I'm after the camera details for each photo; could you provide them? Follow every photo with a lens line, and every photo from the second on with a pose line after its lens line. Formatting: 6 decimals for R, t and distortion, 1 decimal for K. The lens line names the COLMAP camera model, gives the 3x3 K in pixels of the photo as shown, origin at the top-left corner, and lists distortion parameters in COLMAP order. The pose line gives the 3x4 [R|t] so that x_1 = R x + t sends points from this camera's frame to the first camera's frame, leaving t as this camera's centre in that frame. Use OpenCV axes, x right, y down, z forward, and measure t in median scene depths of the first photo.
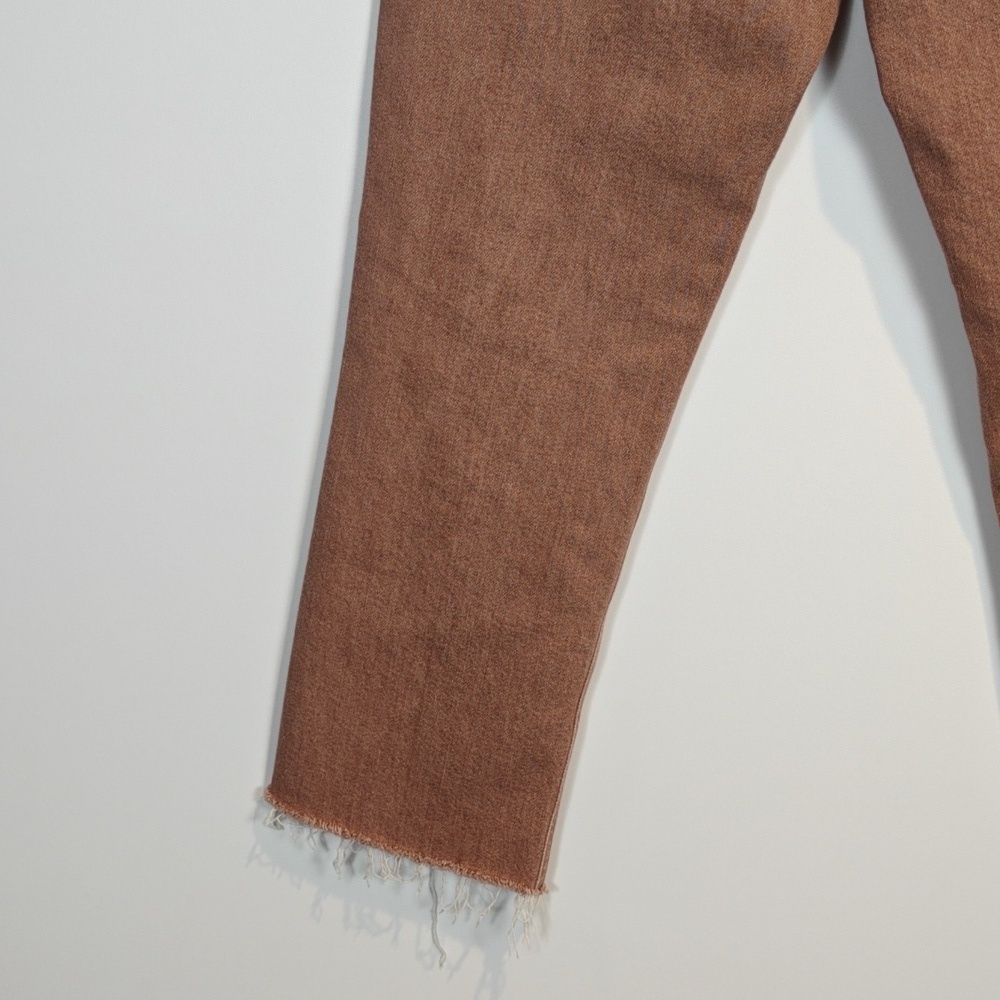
lens RADIAL K [[1476.6, 0, 480.7], [0, 1476.6, 495.2], [0, 0, 1]] dist [0.133771, -0.477581]
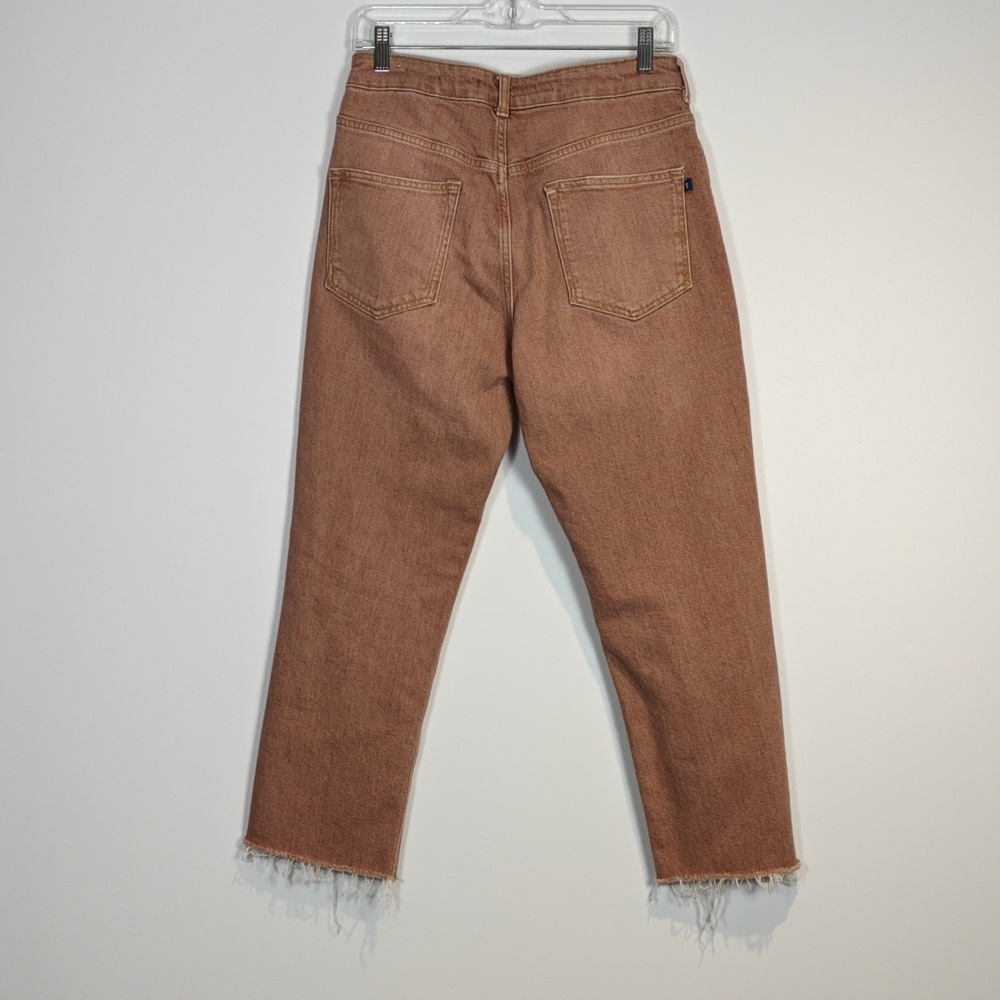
lens RADIAL K [[1597.0, 0, 489.2], [0, 1597.0, 501.0], [0, 0, 1]] dist [0.250443, -1.185120]
pose [[0.993261, -0.036422, 0.110026, -0.051730], [0.056517, 0.981027, -0.185450, 0.194271], [-0.101184, 0.190419, 0.976474, -1.175868]]
